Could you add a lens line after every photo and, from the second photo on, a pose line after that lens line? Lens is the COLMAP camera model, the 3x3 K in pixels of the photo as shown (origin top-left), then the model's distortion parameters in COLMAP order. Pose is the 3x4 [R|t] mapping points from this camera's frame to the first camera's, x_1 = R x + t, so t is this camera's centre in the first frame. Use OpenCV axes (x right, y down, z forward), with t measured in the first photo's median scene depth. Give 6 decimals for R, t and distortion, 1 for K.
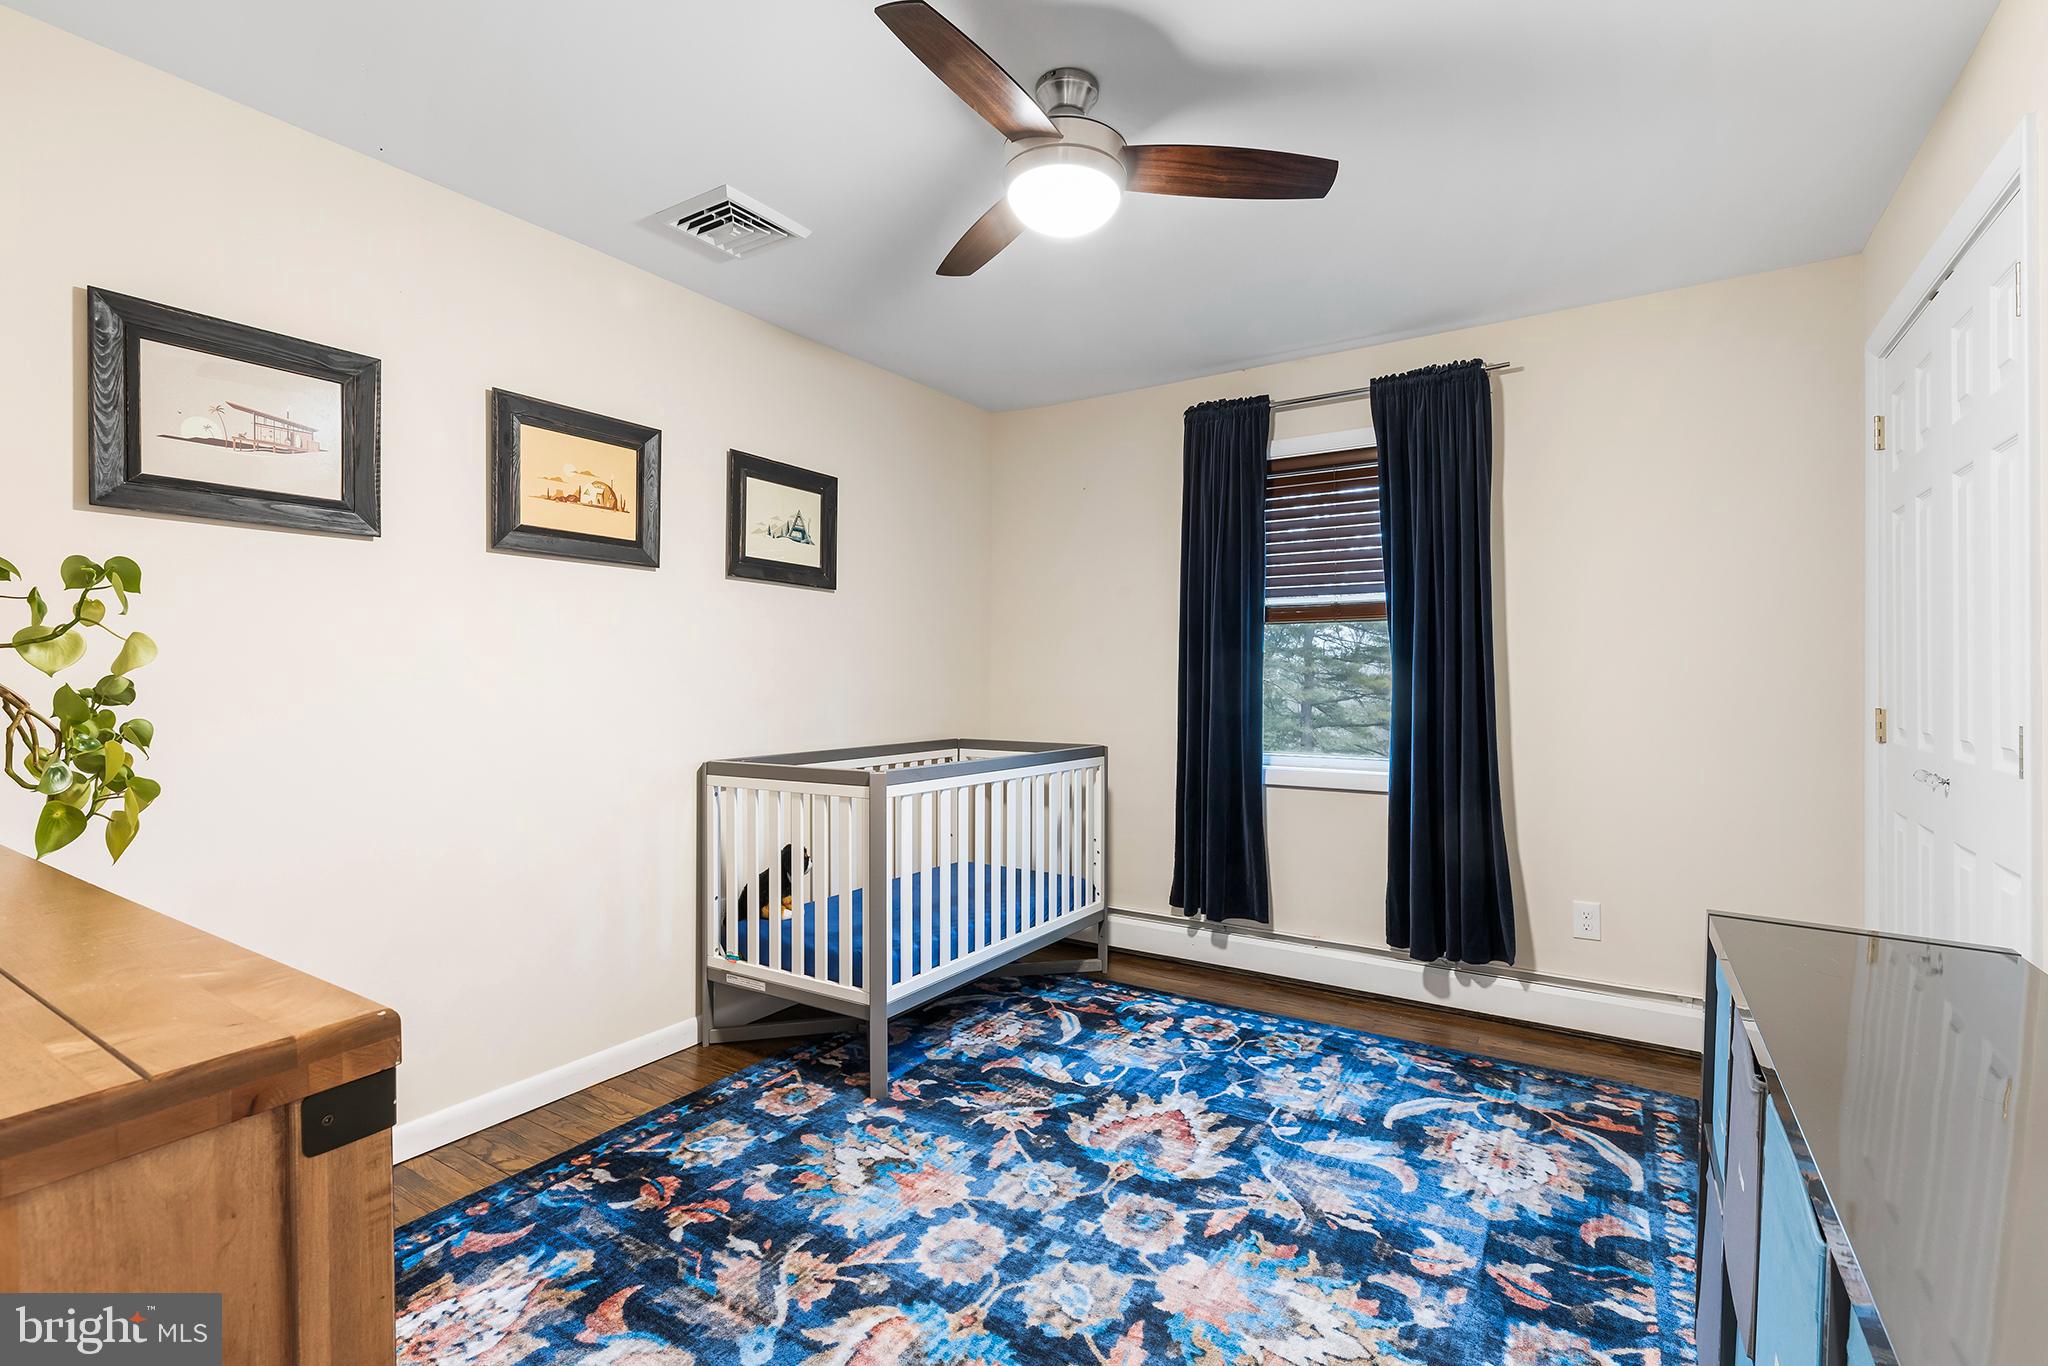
lens RADIAL K [[921.5, 0, 1030.8], [0, 921.5, 683.3], [0, 0, 1]] dist [0.001611, 0.000026]
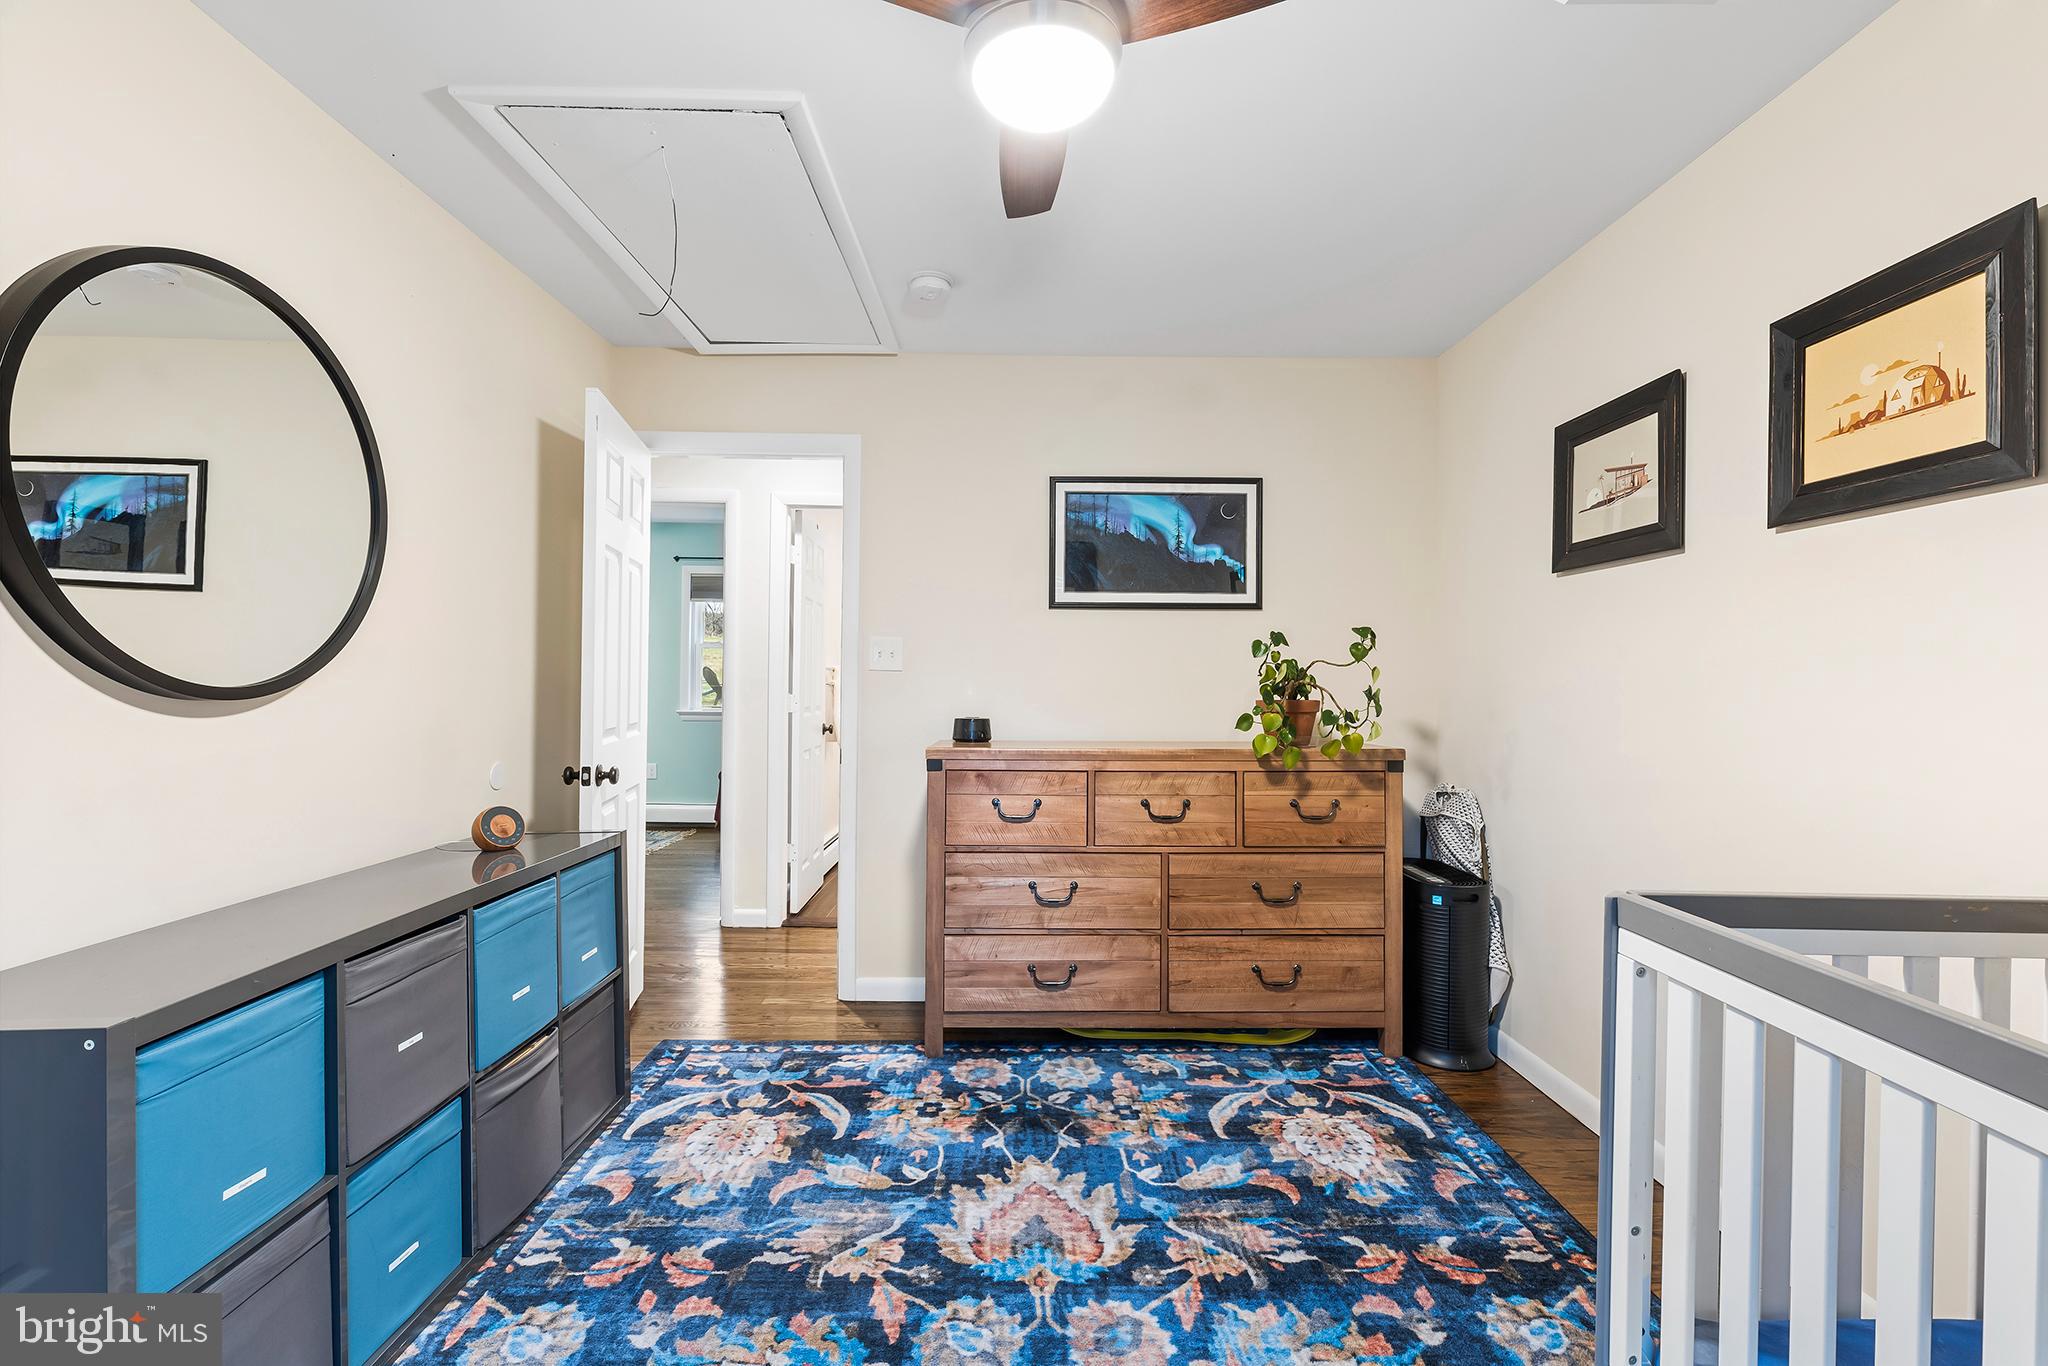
lens RADIAL K [[921.5, 0, 1030.8], [0, 921.5, 683.3], [0, 0, 1]] dist [0.001611, 0.000026]
pose [[-0.840461, -0.005971, -0.541839, 0.477967], [-0.013977, 0.999845, 0.010663, -0.018032], [0.541691, 0.016535, -0.840415, 1.701588]]
